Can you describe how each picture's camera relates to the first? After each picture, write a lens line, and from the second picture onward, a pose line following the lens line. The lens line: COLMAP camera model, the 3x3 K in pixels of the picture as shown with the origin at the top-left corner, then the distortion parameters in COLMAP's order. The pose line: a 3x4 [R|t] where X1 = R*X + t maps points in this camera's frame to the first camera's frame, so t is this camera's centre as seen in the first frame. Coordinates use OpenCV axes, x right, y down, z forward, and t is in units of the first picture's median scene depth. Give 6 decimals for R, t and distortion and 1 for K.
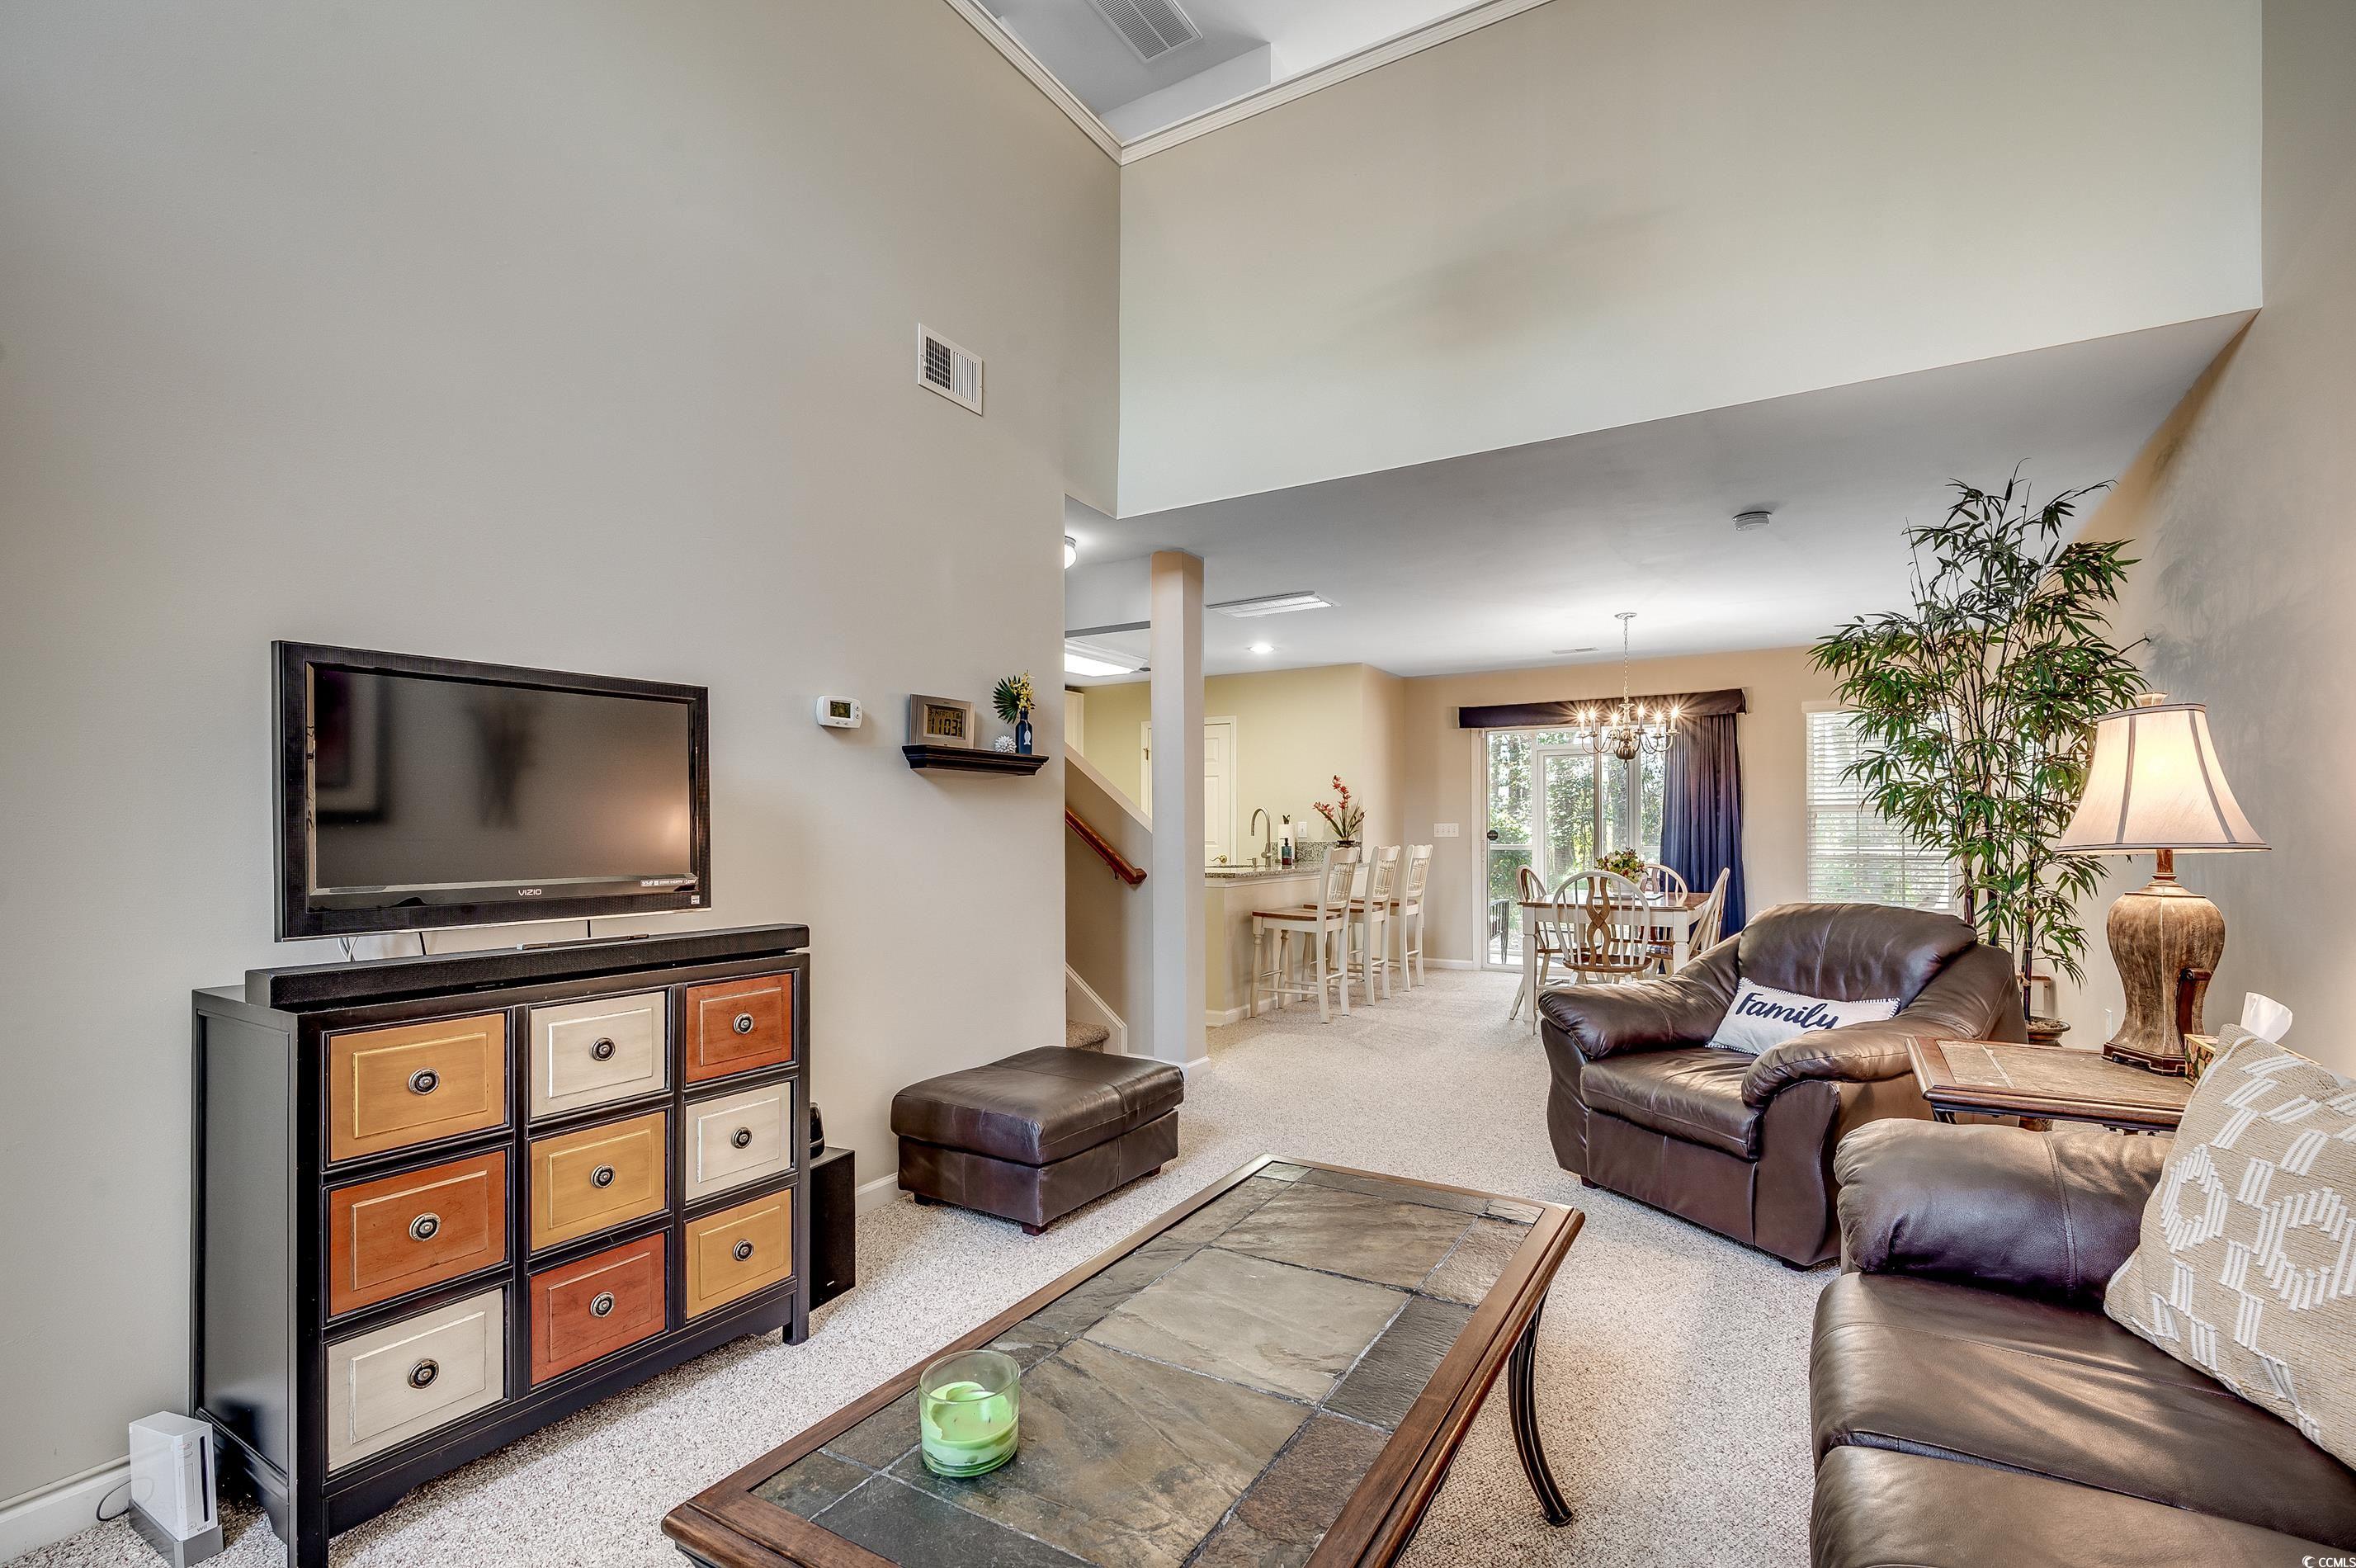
lens RADIAL K [[1047.7, 0, 1203.4], [0, 1047.7, 825.2], [0, 0, 1]] dist [0.001439, -0.000495]
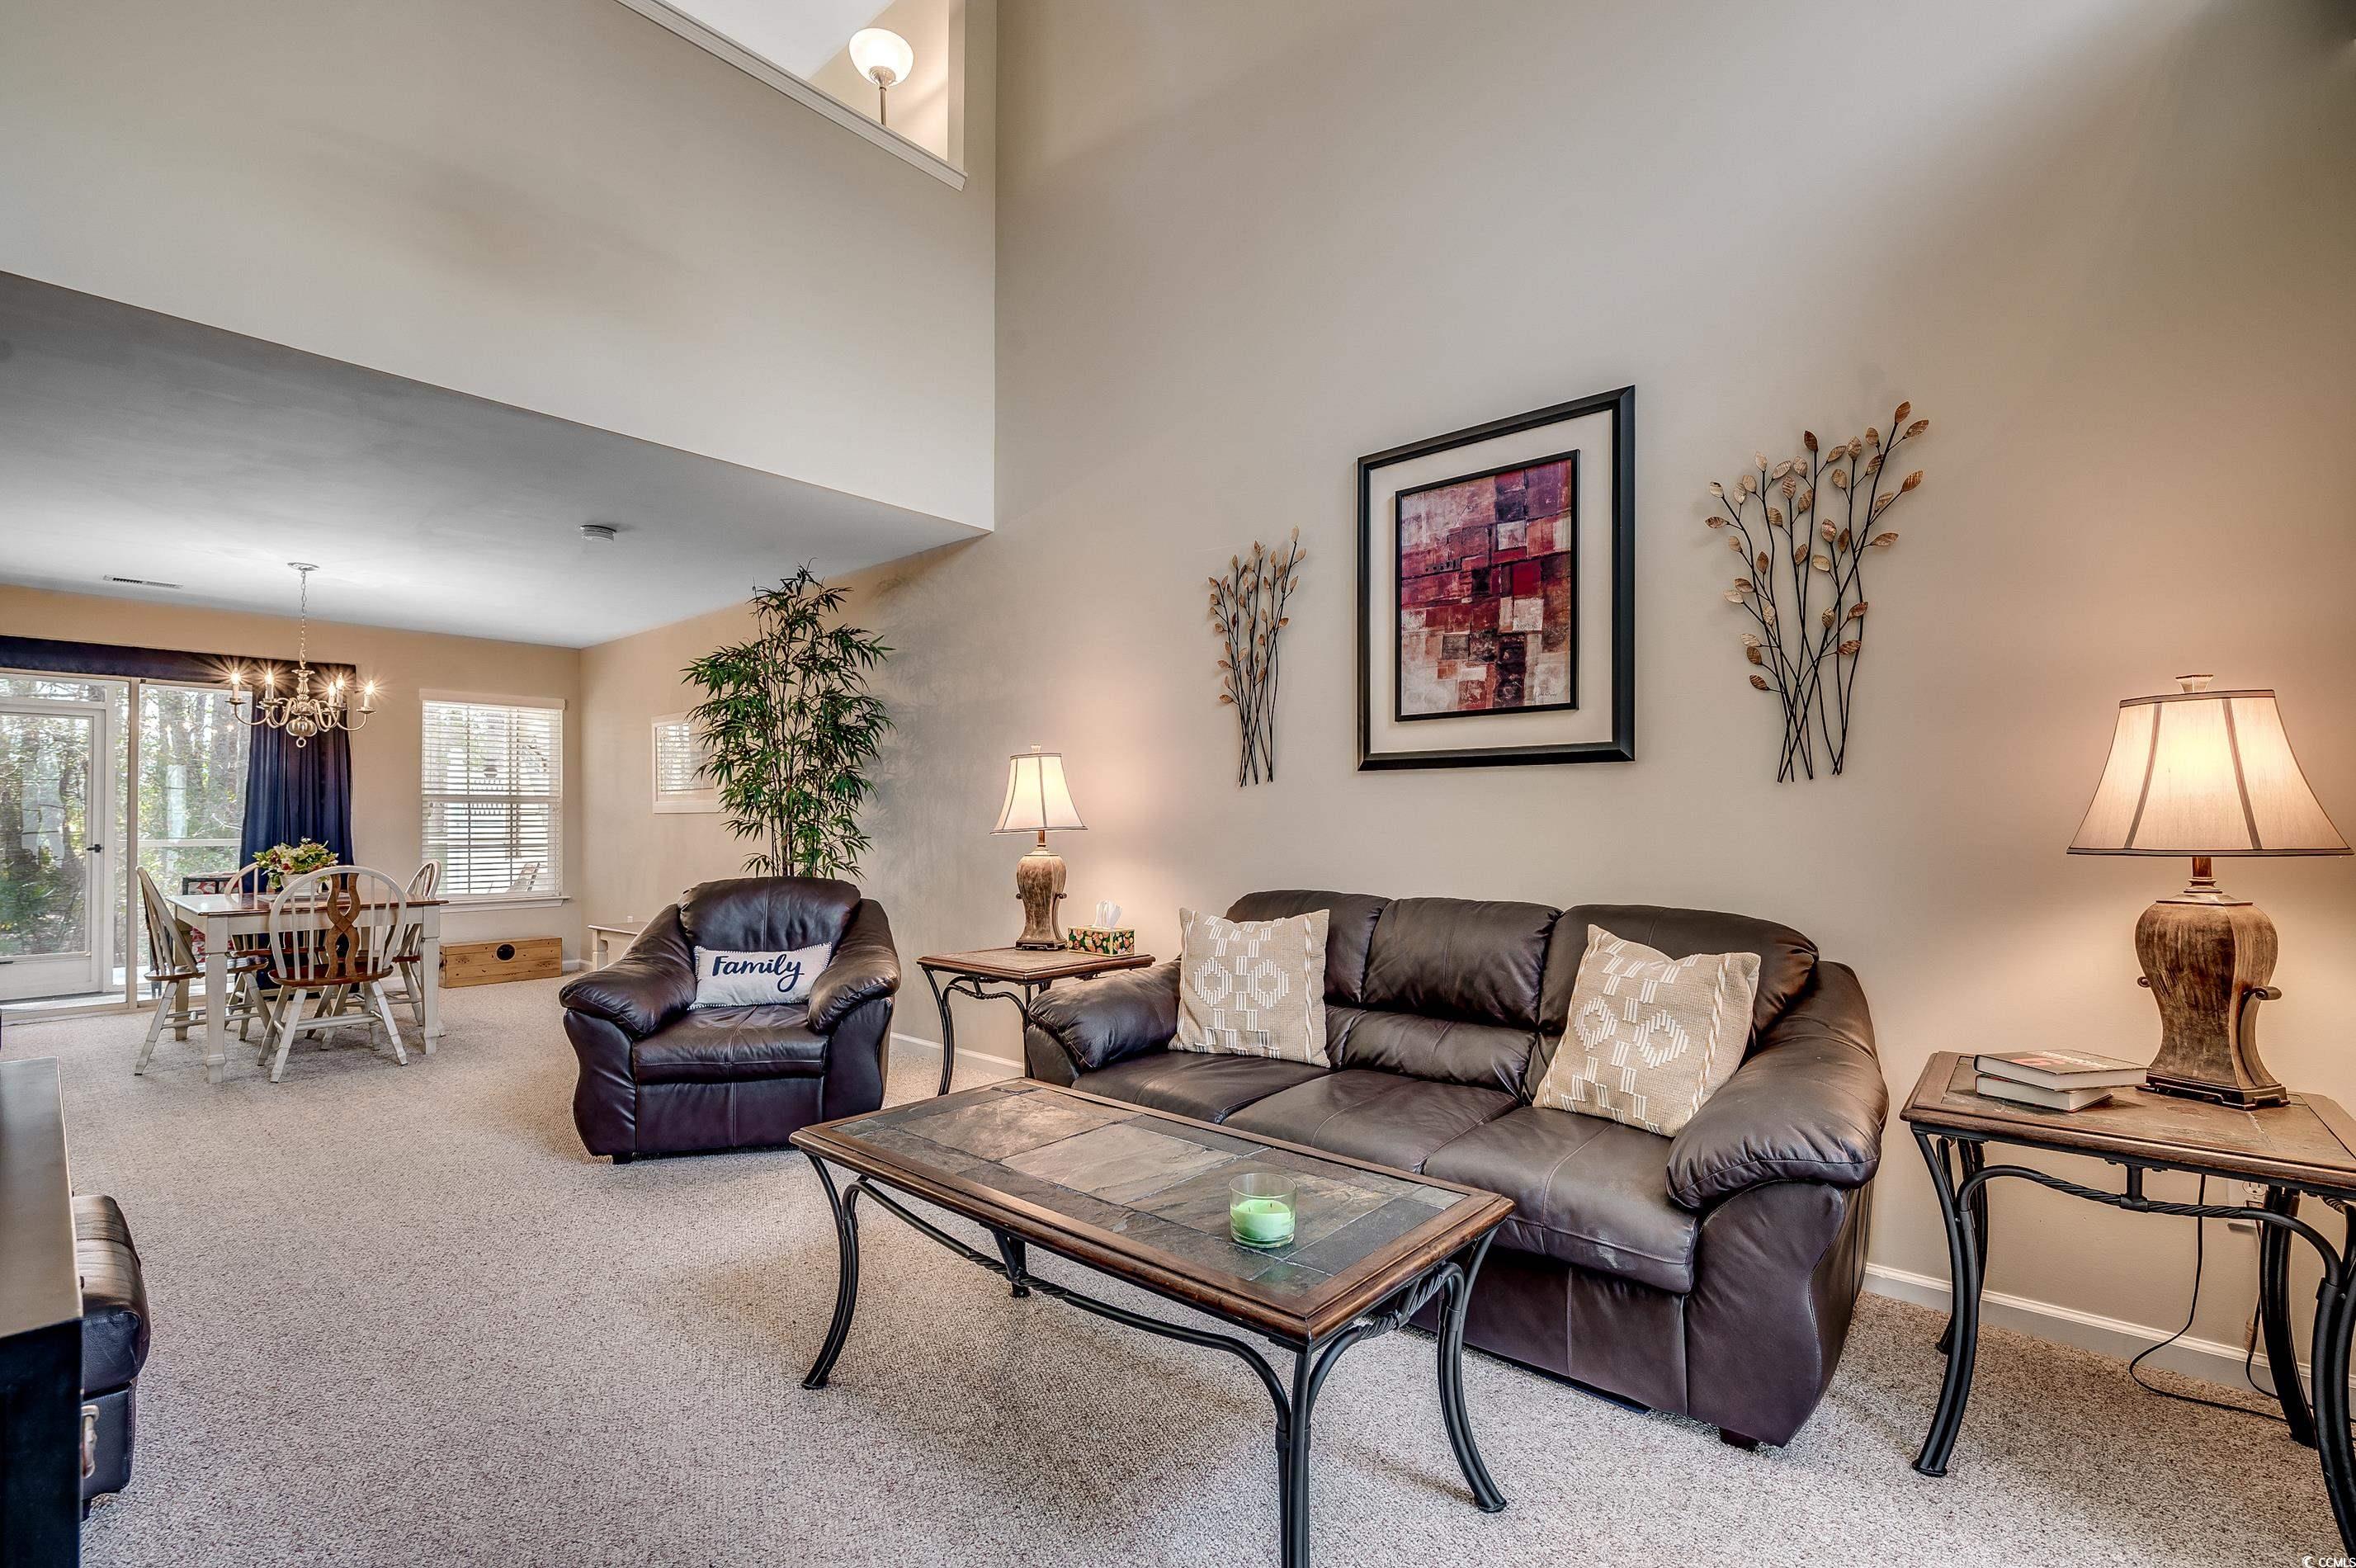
lens RADIAL K [[1047.7, 0, 1179.1], [0, 1047.7, 800.8], [0, 0, 1]] dist [0.001439, -0.000495]
pose [[0.196311, 0.018283, 0.980371, -0.526889], [-0.004942, 0.999832, -0.017657, 0.002630], [-0.980529, -0.001379, 0.196368, 0.254177]]
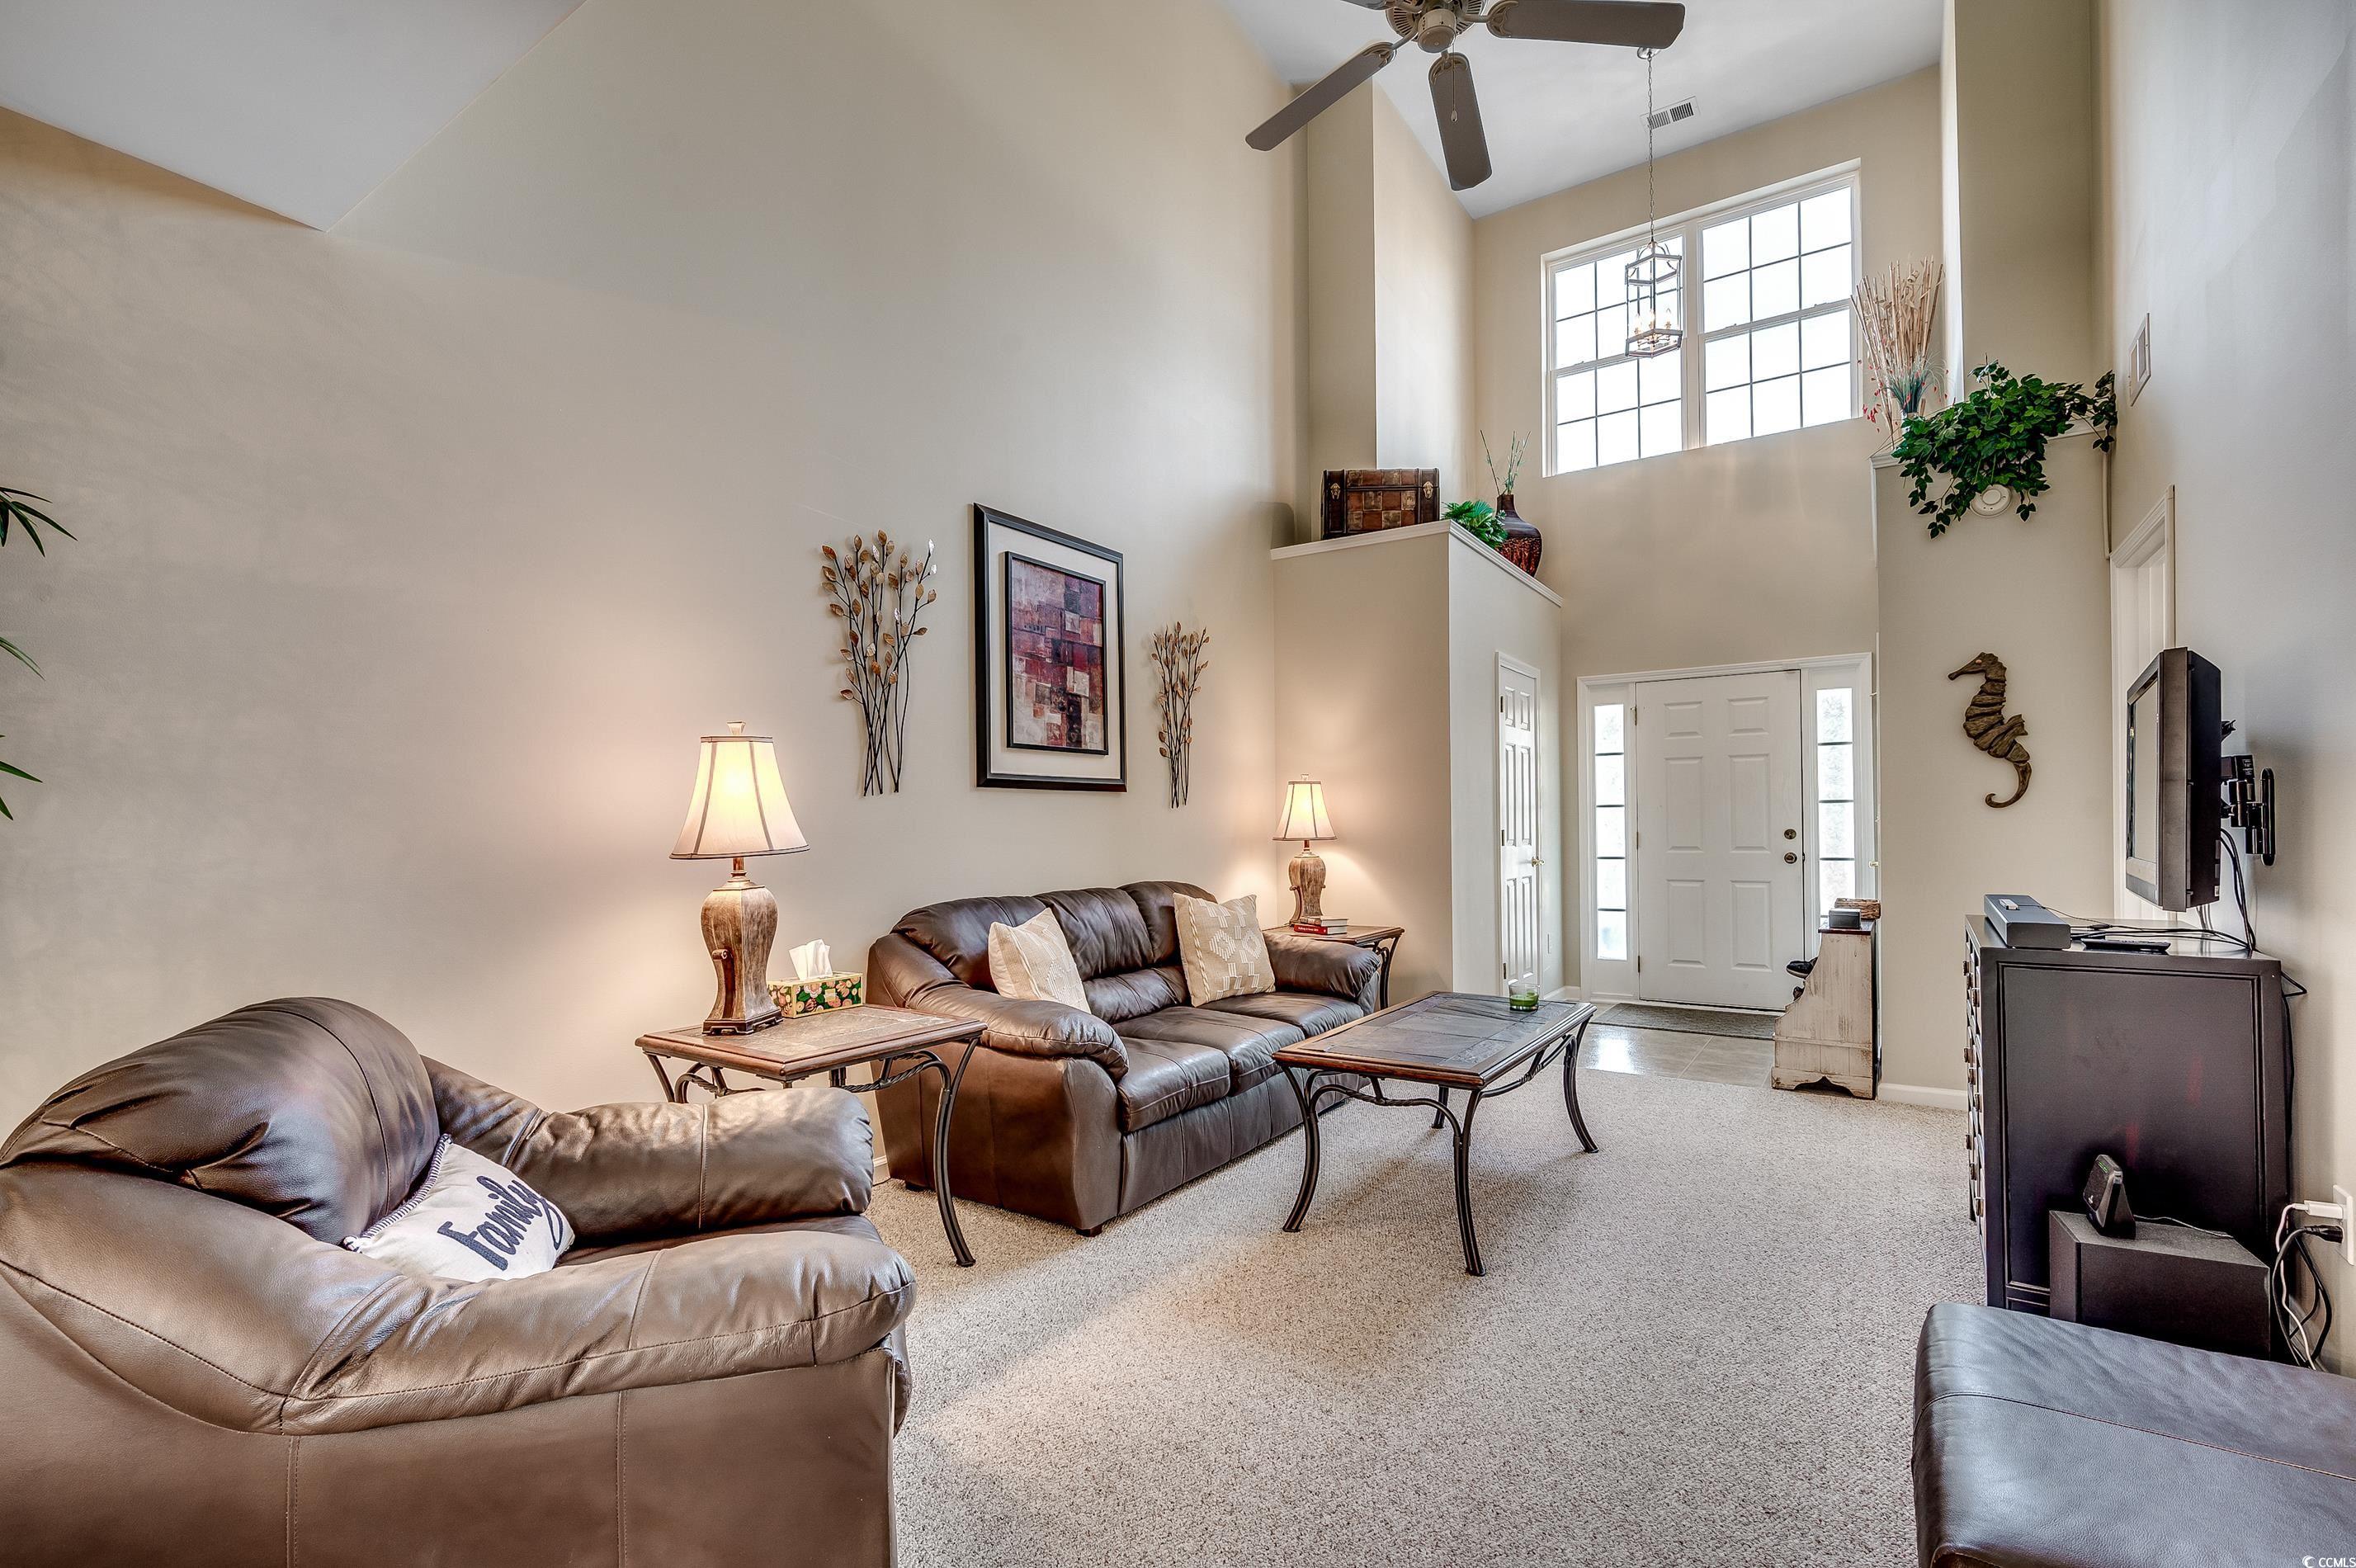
lens RADIAL K [[1047.7, 0, 1185.0], [0, 1047.7, 817.2], [0, 0, 1]] dist [0.001439, -0.000495]
pose [[-0.997589, 0.013050, 0.068158, 0.190702], [0.012178, 0.999839, -0.013192, 0.004626], [-0.068319, -0.012330, -0.997587, 1.366718]]
